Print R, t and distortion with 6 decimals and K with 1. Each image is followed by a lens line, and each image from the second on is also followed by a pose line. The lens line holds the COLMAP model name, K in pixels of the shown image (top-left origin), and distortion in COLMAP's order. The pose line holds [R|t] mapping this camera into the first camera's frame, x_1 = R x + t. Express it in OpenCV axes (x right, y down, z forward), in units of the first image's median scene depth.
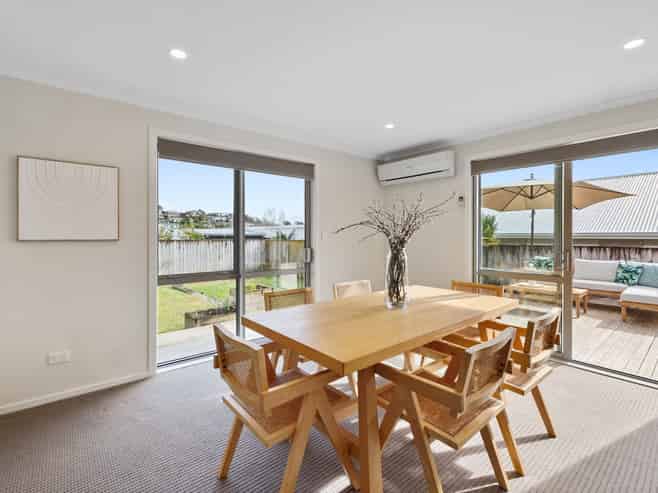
lens RADIAL K [[314.4, 0, 326.8], [0, 314.4, 235.2], [0, 0, 1]] dist [0.002785, 0.000424]
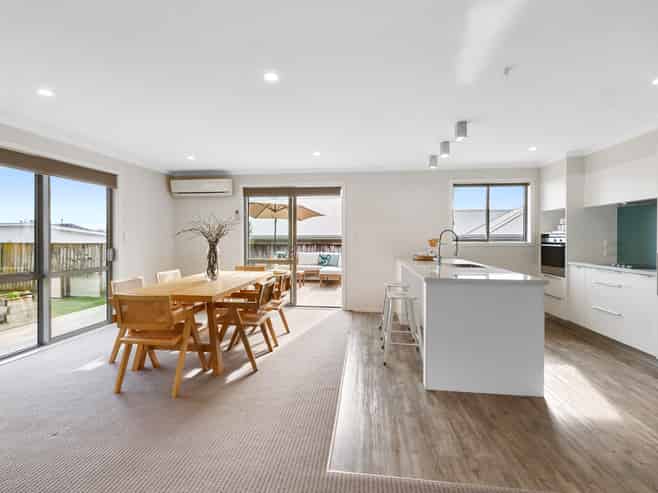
lens RADIAL K [[314.4, 0, 328.6], [0, 314.4, 241.2], [0, 0, 1]] dist [0.002785, 0.000424]
pose [[0.726025, -0.011585, 0.687571, -0.254608], [0.002404, 0.999895, 0.014309, -0.000312], [-0.687665, -0.008736, 0.725976, -0.338141]]
